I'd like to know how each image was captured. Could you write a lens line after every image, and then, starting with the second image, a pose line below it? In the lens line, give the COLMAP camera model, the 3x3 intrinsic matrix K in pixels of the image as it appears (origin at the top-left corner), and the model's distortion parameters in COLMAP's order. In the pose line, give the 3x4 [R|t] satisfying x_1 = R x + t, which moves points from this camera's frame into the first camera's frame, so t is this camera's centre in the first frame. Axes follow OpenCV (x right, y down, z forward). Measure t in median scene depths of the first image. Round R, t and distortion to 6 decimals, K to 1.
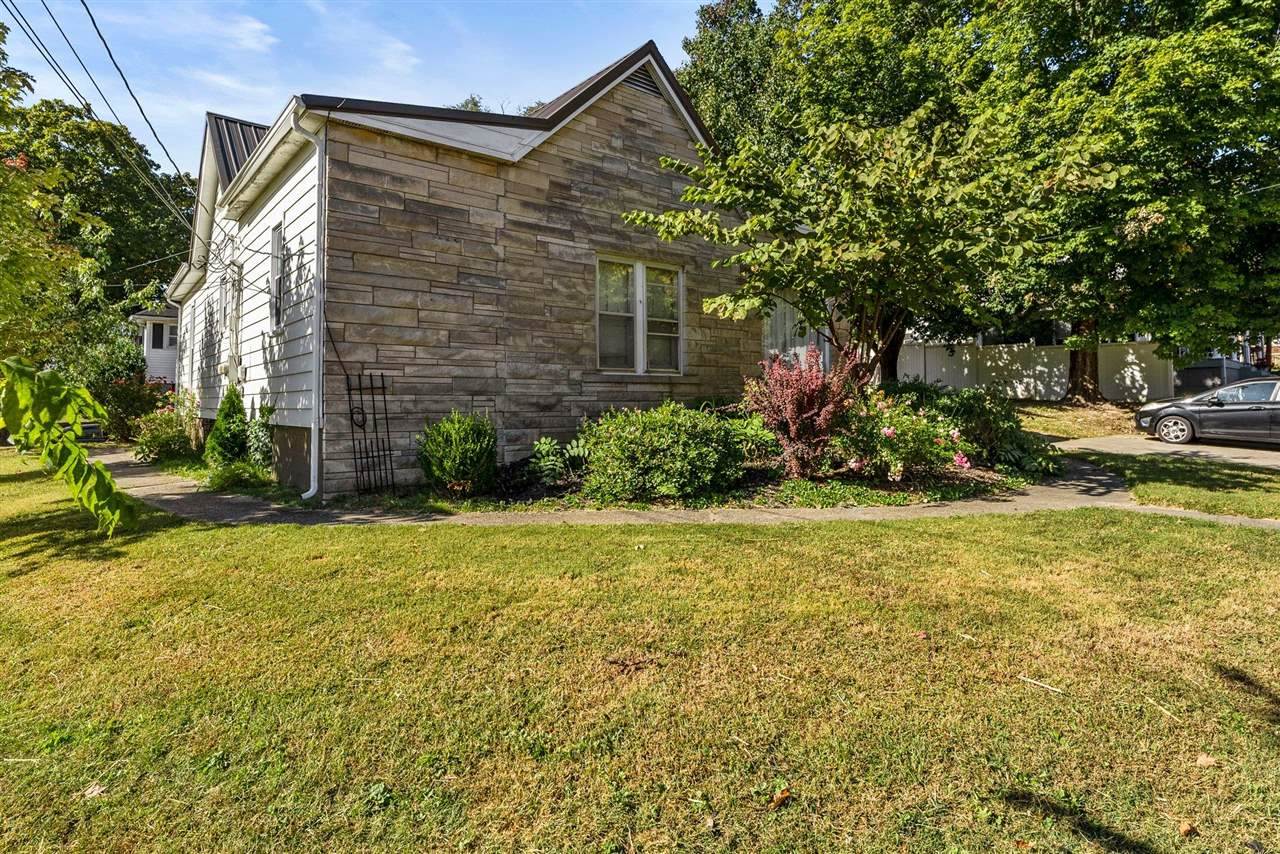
lens RADIAL K [[716.1, 0, 640.4], [0, 716.1, 390.2], [0, 0, 1]] dist [-0.000690, -0.000083]
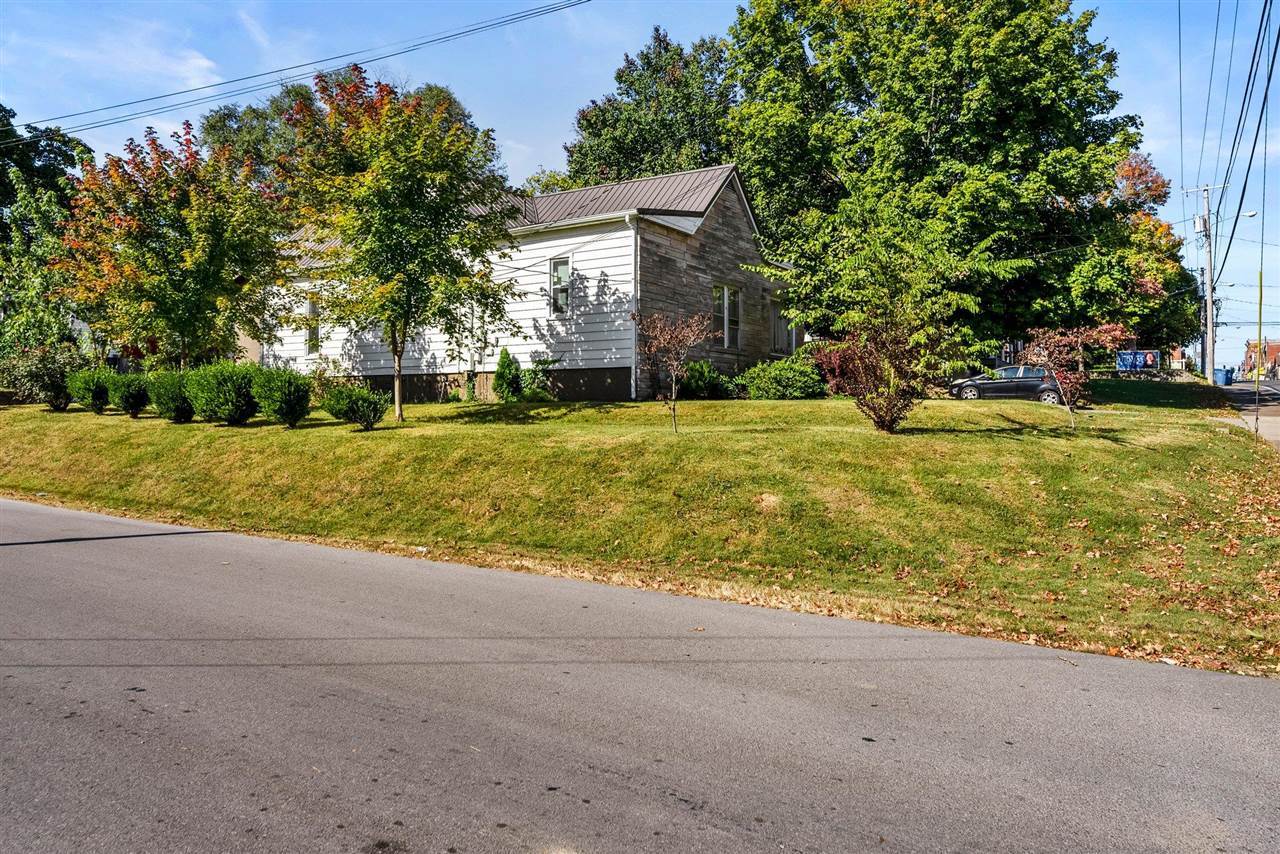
lens RADIAL K [[918.5, 0, 640.0], [0, 918.5, 427.0], [0, 0, 1]] dist [-0.000303, 0.000924]
pose [[0.950568, 0.002401, 0.310506, -0.931162], [-0.011863, 0.999521, 0.028589, 0.111893], [-0.310289, -0.030860, 0.950141, -1.142948]]
